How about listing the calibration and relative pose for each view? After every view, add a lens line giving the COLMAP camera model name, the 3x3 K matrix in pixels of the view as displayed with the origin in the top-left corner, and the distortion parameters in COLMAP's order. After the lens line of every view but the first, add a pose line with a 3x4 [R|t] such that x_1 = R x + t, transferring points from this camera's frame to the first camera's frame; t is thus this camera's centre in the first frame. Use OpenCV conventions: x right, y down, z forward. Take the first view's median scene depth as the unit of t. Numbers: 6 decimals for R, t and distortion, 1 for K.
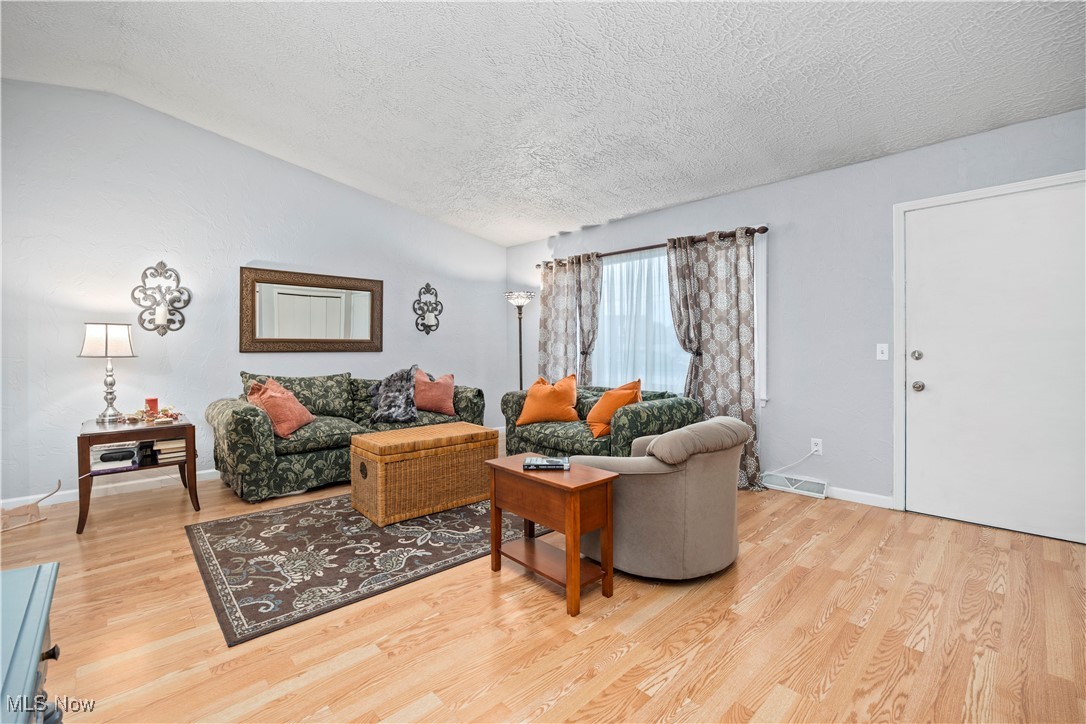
lens RADIAL K [[466.6, 0, 543.7], [0, 466.6, 354.8], [0, 0, 1]] dist [-0.000021, 0.000015]
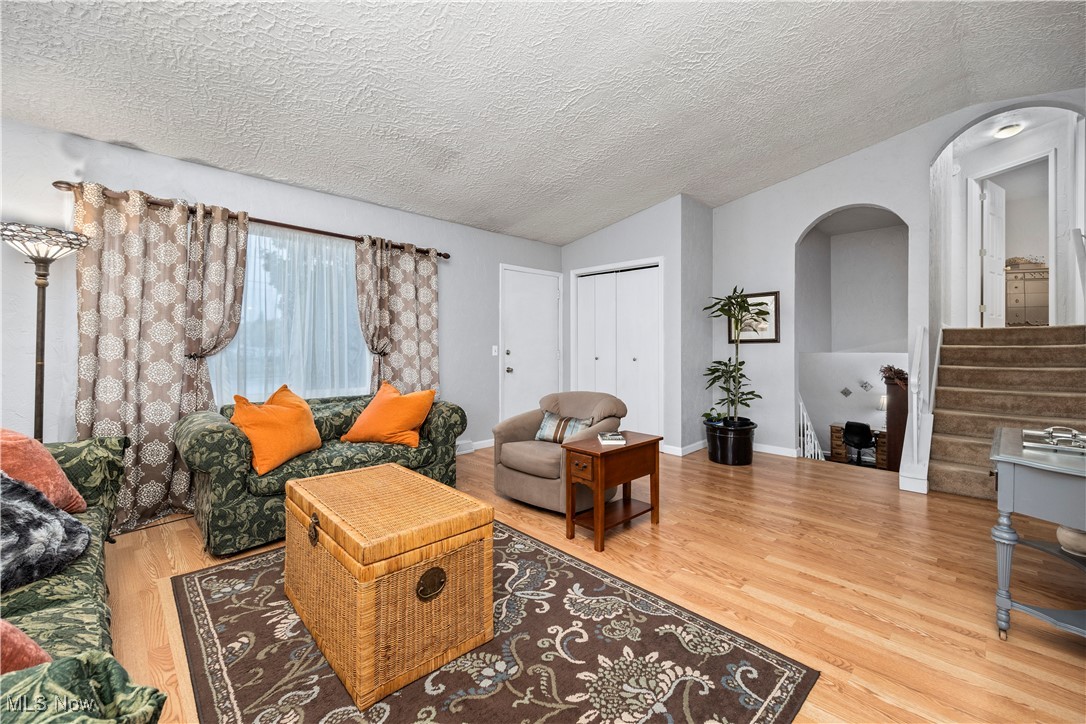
lens RADIAL K [[445.4, 0, 543.6], [0, 445.4, 352.8], [0, 0, 1]] dist [0.002313, -0.000494]
pose [[-0.014384, -0.004979, 0.999884, -1.019322], [0.023341, 0.999713, 0.005314, -0.003534], [-0.999624, 0.023415, -0.014264, 1.025195]]
